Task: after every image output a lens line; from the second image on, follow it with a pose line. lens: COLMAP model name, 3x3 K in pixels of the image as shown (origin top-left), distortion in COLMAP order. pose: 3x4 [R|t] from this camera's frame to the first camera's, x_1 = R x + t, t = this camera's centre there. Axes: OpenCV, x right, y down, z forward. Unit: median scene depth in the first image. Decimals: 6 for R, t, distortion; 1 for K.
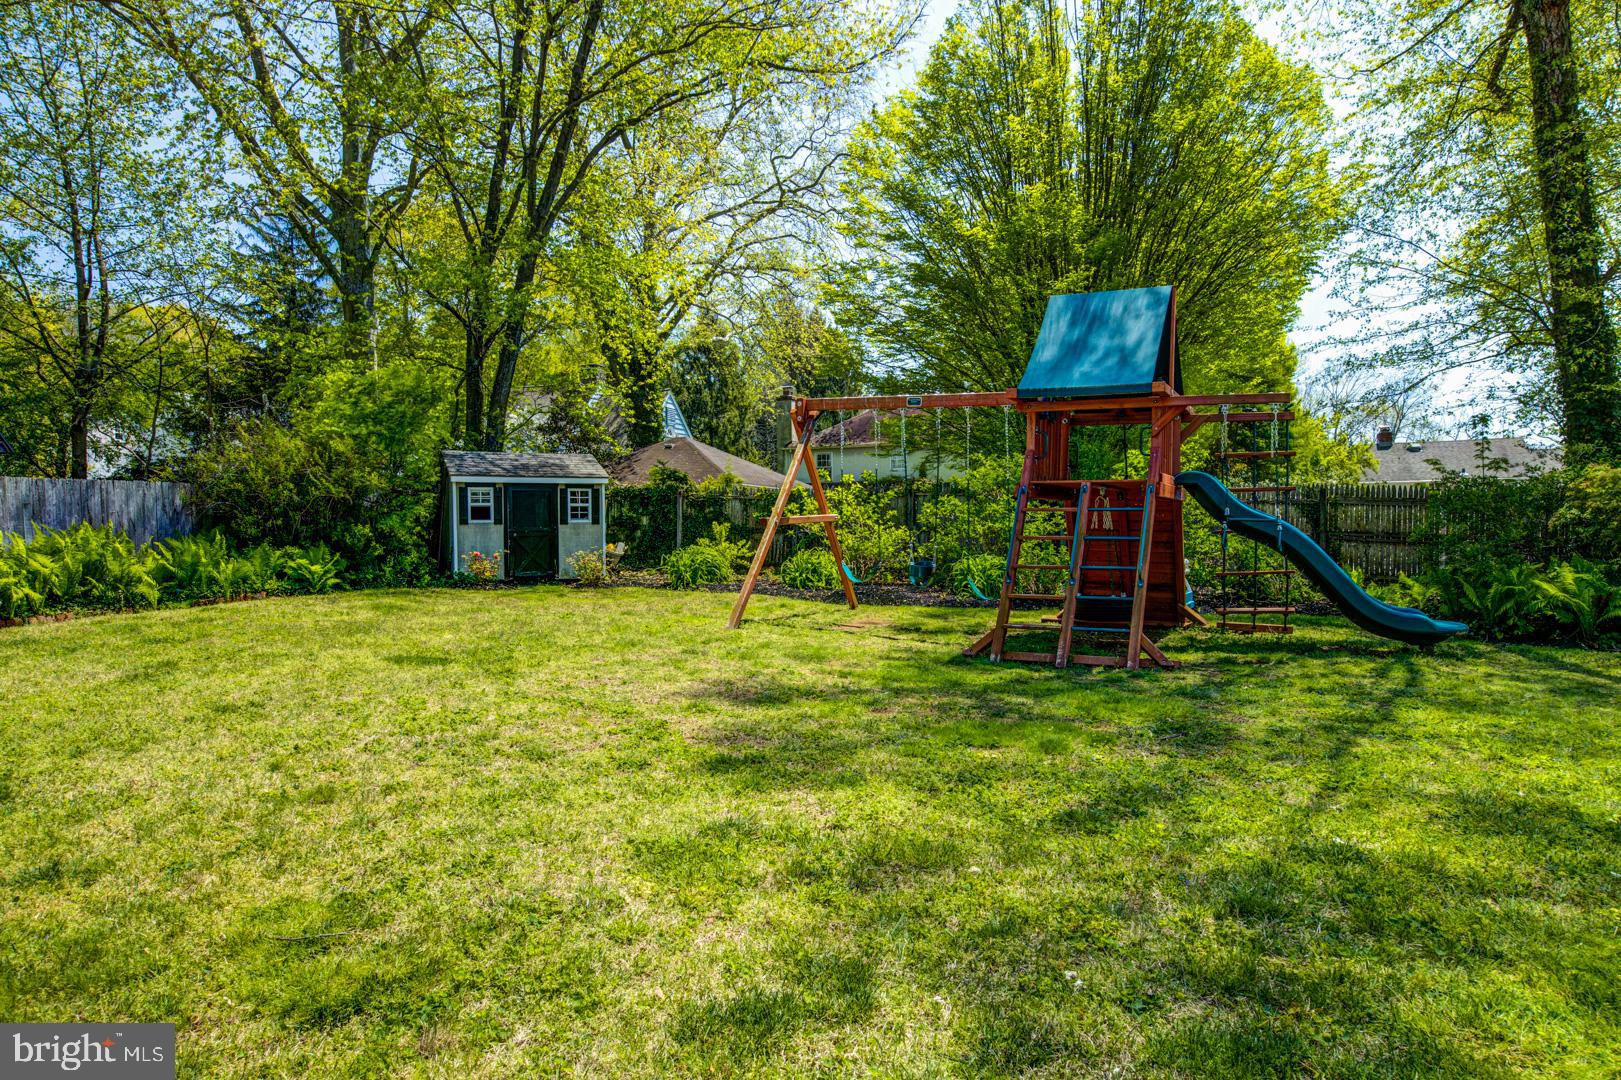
lens RADIAL K [[1112.2, 0, 812.6], [0, 1112.2, 545.2], [0, 0, 1]] dist [0.008796, 0.001109]
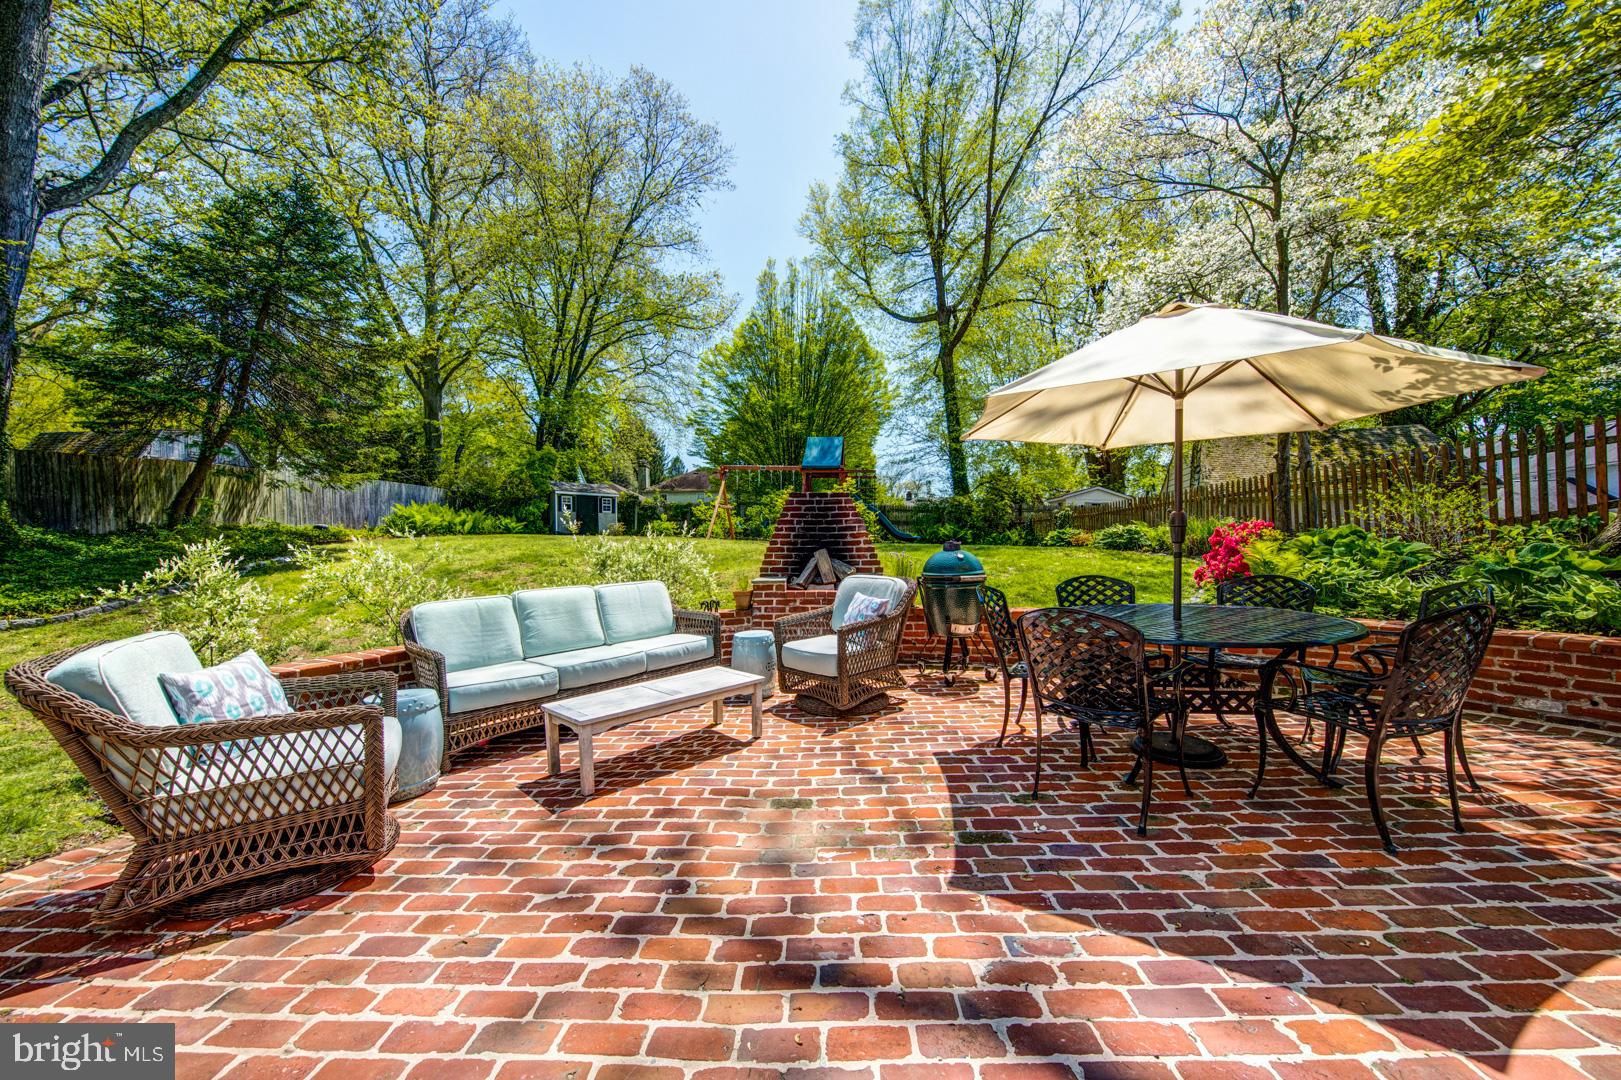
lens RADIAL K [[583.6, 0, 815.3], [0, 583.6, 531.3], [0, 0, 1]] dist [-0.001178, -0.000364]
pose [[0.952249, 0.012325, 0.305074, -0.151417], [-0.003803, 0.999586, -0.028514, 0.053551], [-0.305299, 0.025992, 0.951902, -0.332692]]
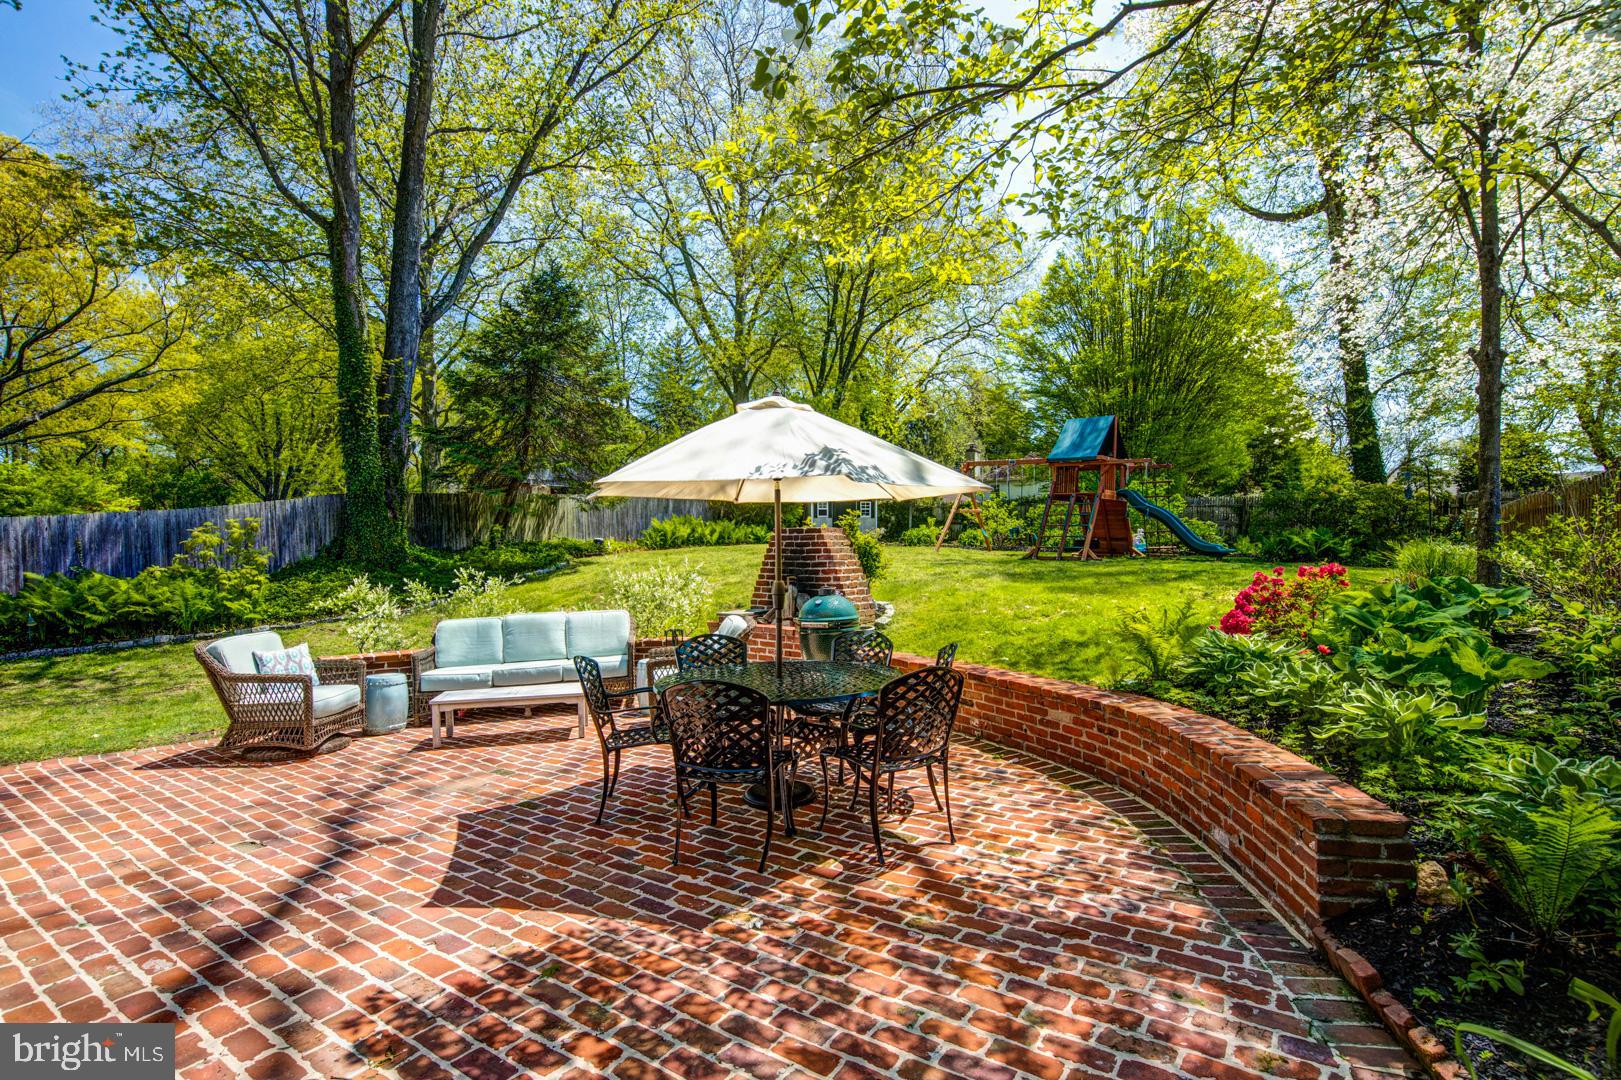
lens RADIAL K [[735.3, 0, 797.1], [0, 735.3, 543.2], [0, 0, 1]] dist [0.004159, 0.000166]
pose [[0.966346, 0.009678, -0.257063, 0.031278], [-0.010601, 0.999941, -0.002205, 0.034405], [0.257026, 0.004856, 0.966392, -0.415006]]
